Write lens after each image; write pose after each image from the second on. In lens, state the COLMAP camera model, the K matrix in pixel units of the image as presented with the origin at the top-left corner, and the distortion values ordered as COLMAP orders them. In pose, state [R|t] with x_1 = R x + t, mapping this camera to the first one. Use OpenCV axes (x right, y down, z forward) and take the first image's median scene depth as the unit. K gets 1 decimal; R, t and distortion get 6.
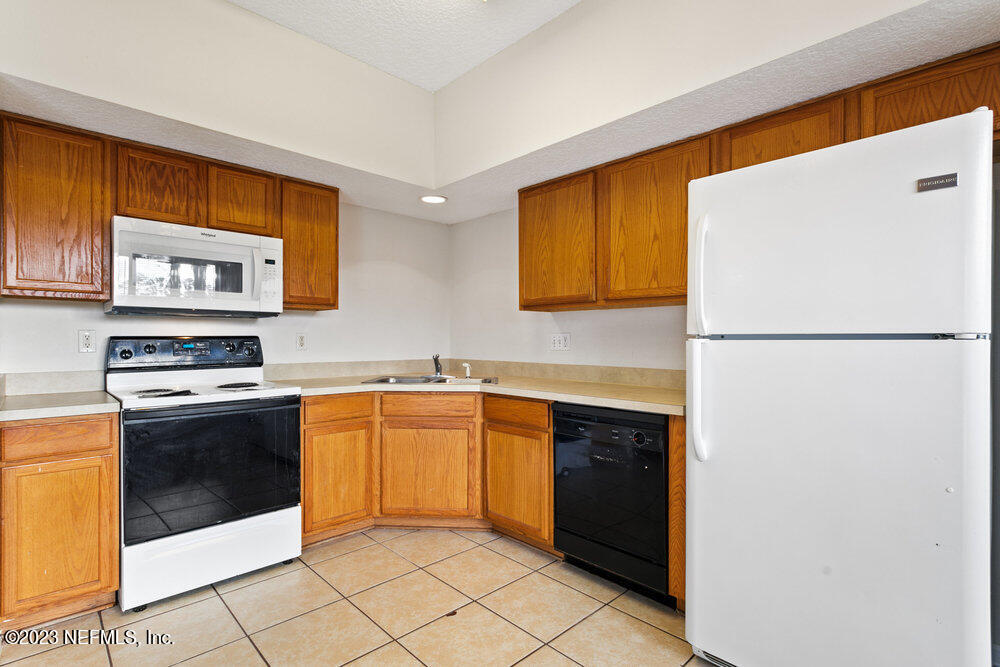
lens RADIAL K [[488.4, 0, 501.3], [0, 488.4, 336.7], [0, 0, 1]] dist [0.024298, 0.003905]
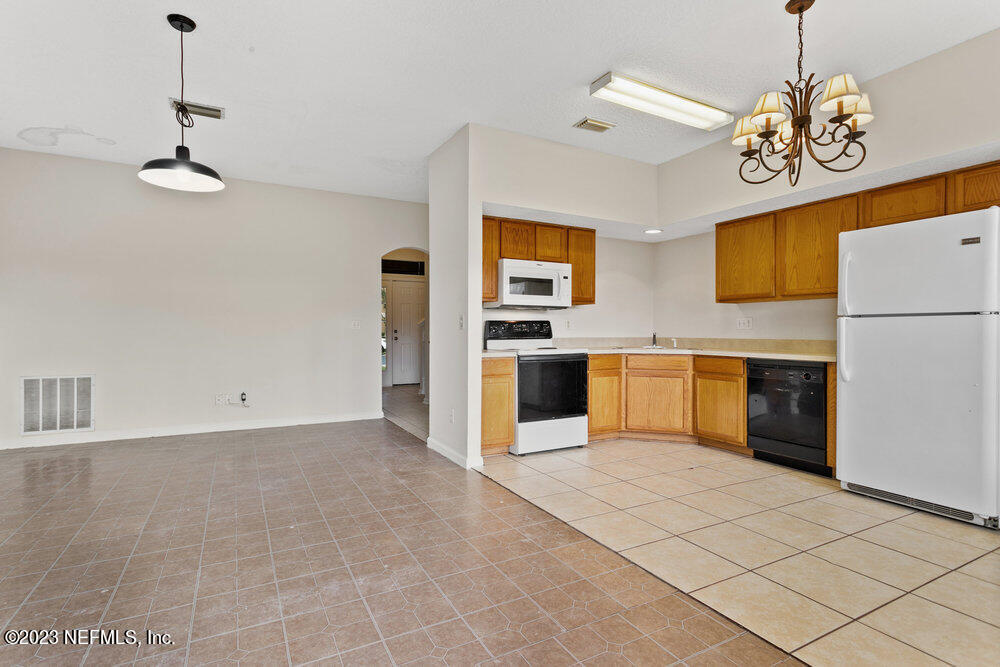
lens RADIAL K [[488.4, 0, 503.5], [0, 488.4, 332.6], [0, 0, 1]] dist [0.024298, 0.003905]
pose [[0.965017, 0.000906, -0.262186, -0.236413], [0.001379, 0.999963, 0.008530, 0.029412], [0.262184, -0.008593, 0.964980, -0.764835]]
